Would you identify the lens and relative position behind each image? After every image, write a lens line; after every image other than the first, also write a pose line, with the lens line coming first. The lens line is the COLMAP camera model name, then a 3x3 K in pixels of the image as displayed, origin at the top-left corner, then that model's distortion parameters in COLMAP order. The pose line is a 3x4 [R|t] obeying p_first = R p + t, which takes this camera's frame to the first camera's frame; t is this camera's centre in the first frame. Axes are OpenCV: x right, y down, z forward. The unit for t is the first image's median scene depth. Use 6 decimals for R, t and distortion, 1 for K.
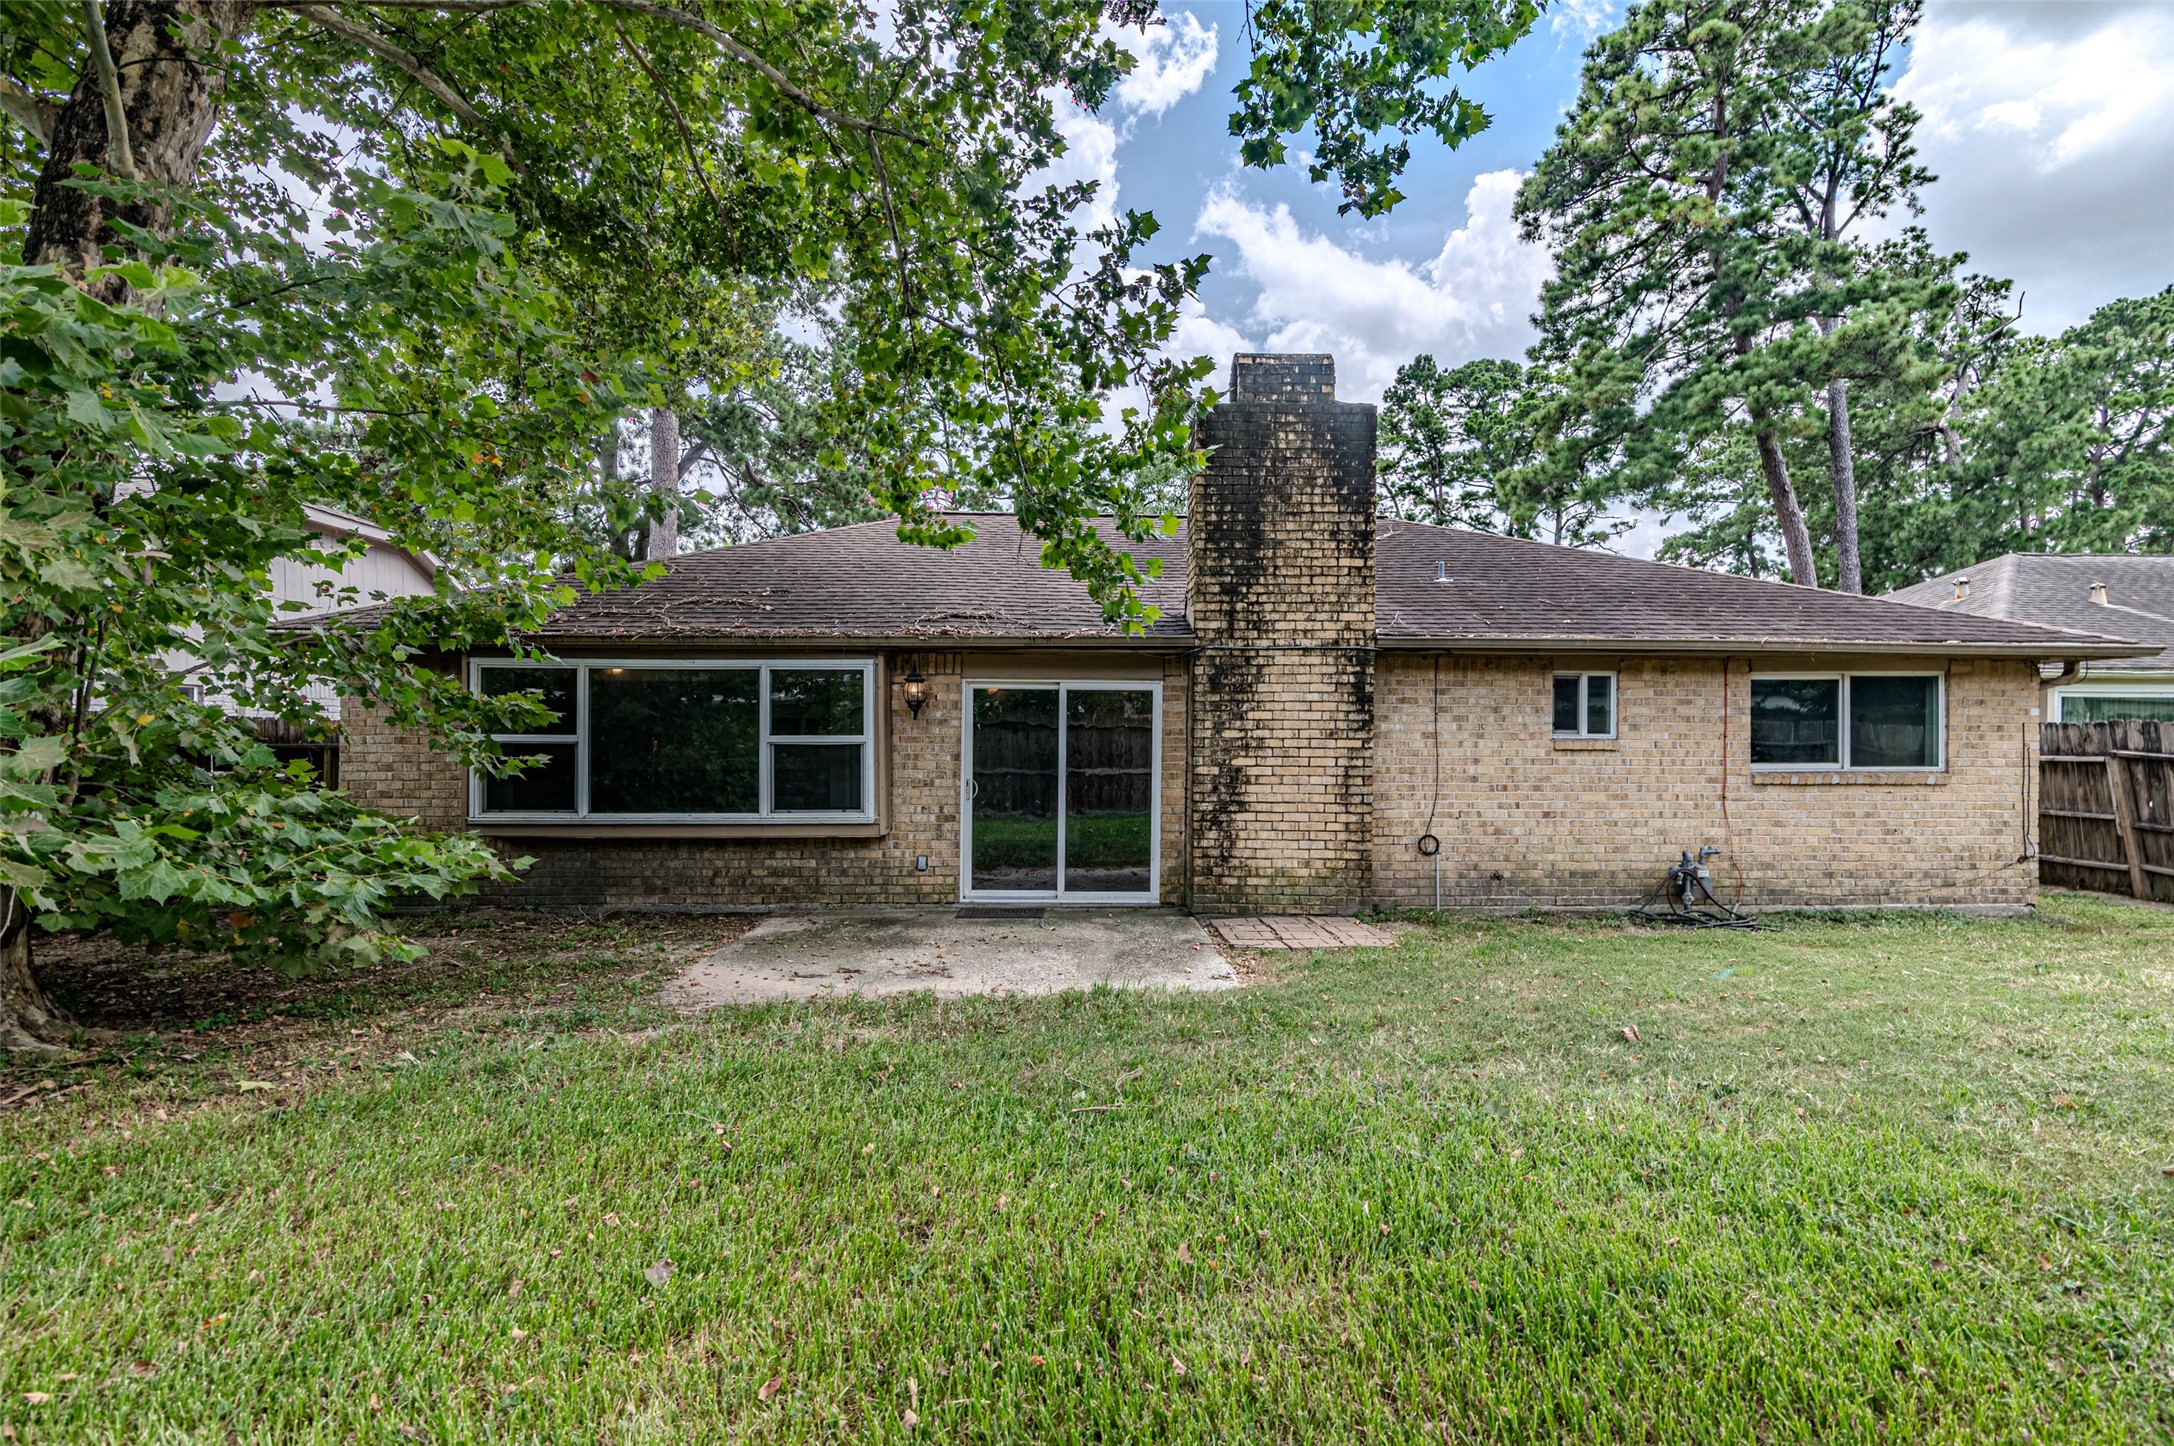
lens RADIAL K [[981.5, 0, 1092.4], [0, 981.5, 728.8], [0, 0, 1]] dist [0.018180, -0.002379]
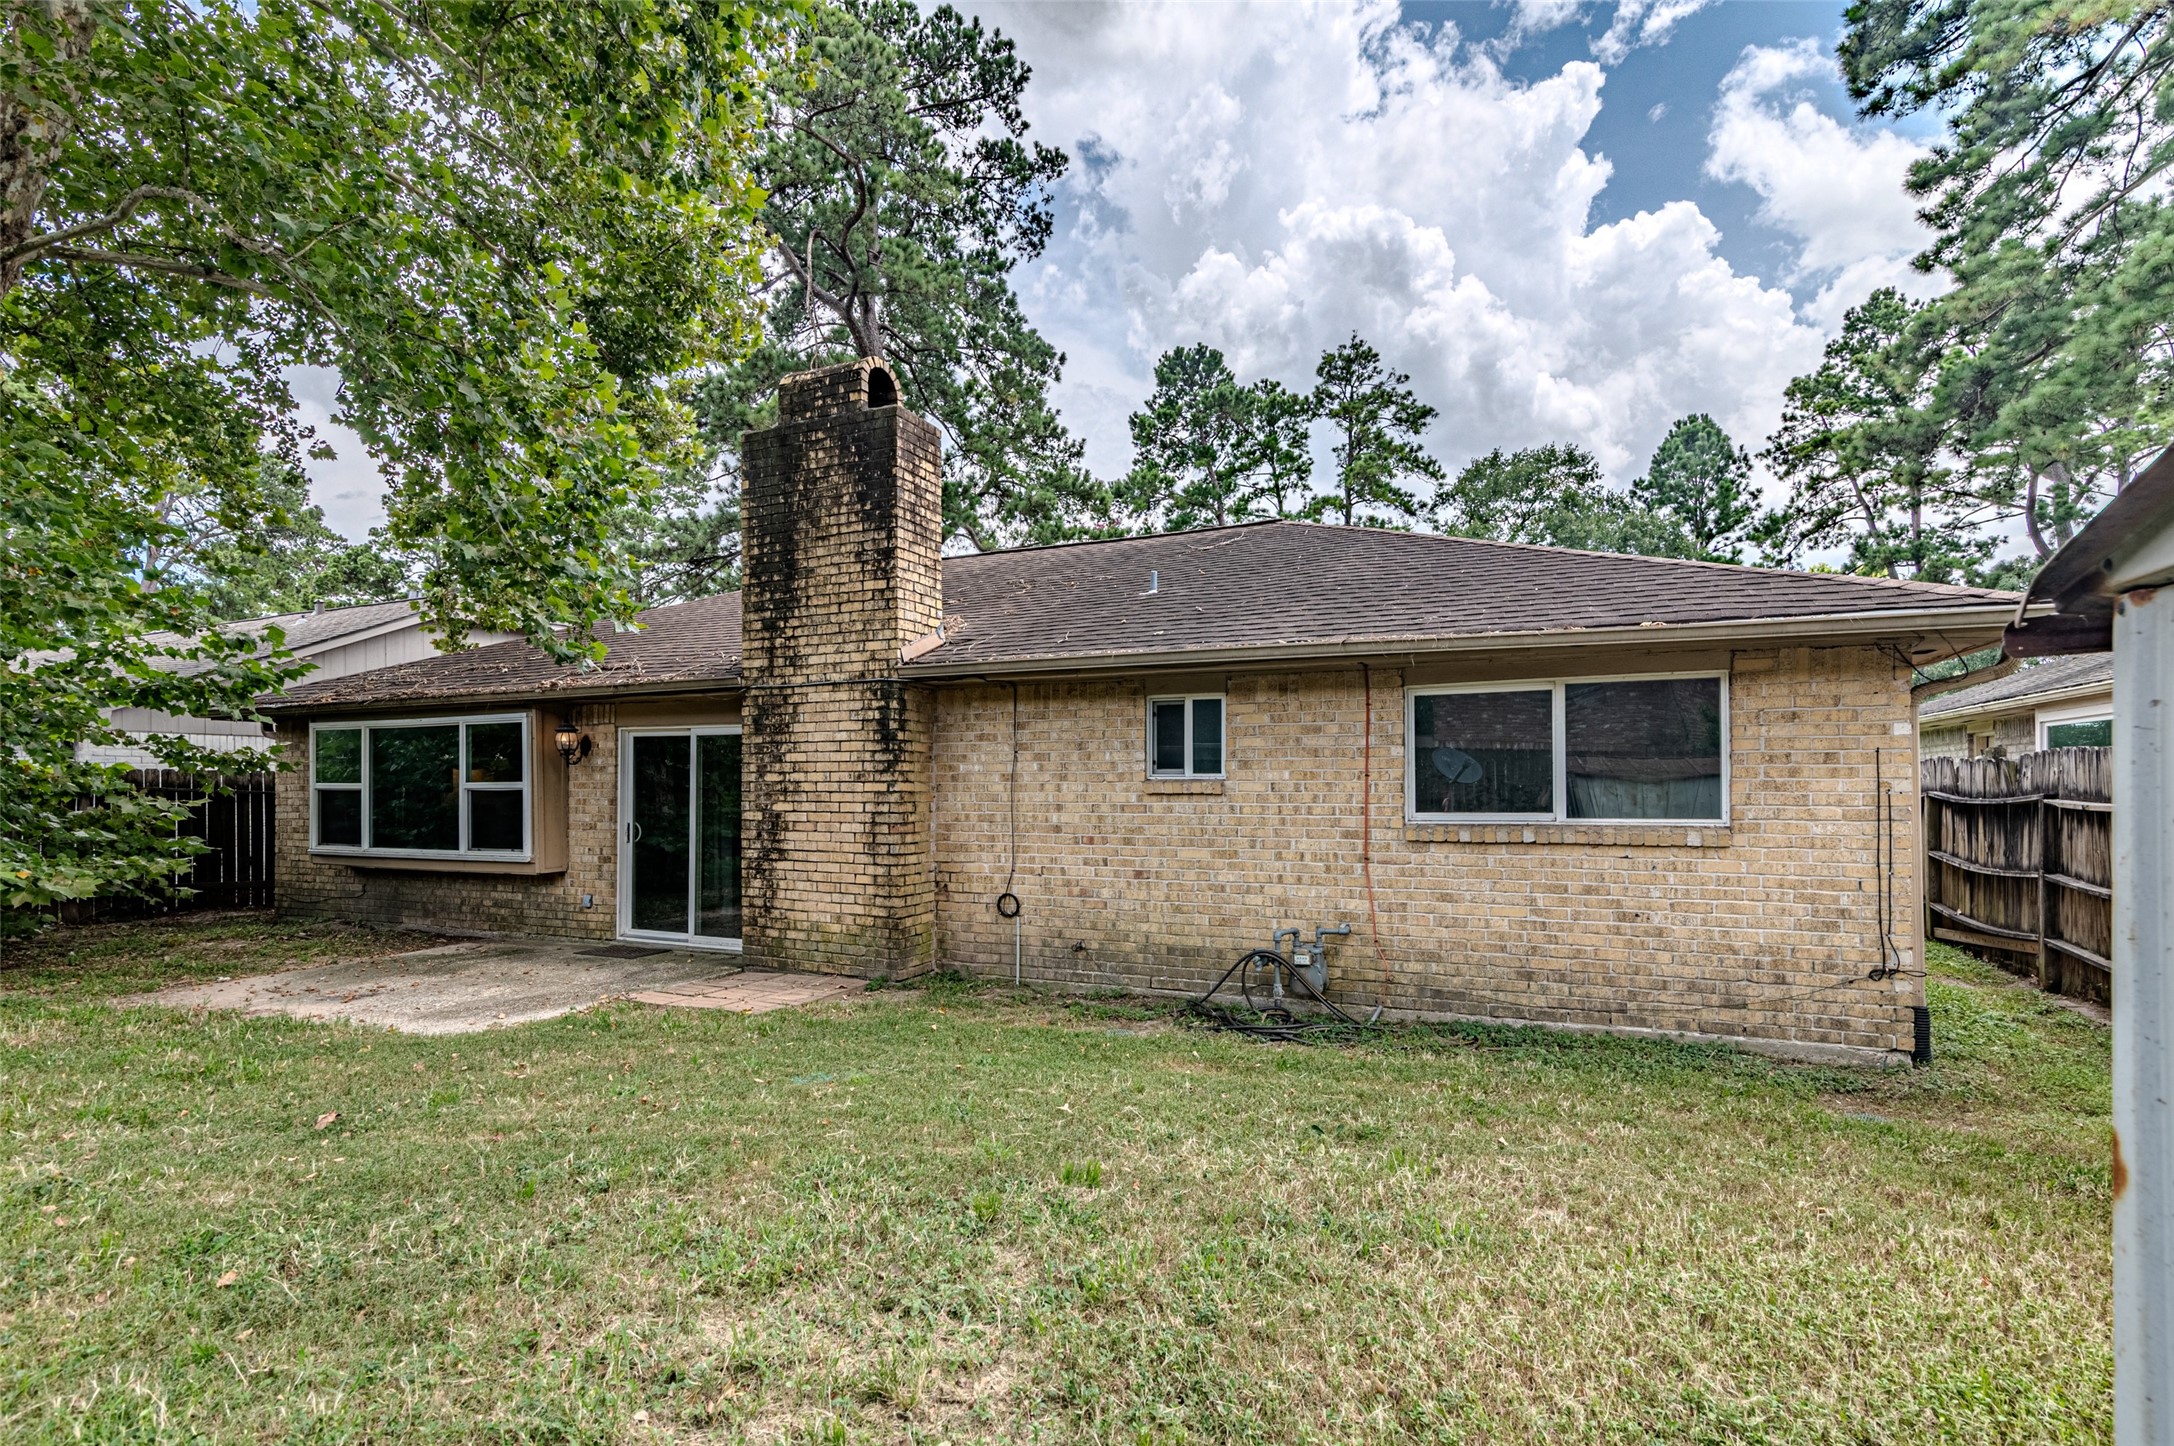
lens RADIAL K [[981.5, 0, 1109.4], [0, 981.5, 772.7], [0, 0, 1]] dist [0.018180, -0.002379]
pose [[0.905119, -0.011110, -0.425014, 0.835088], [0.008342, 0.999930, -0.008374, 0.011171], [0.425077, 0.004034, 0.905148, 0.279731]]
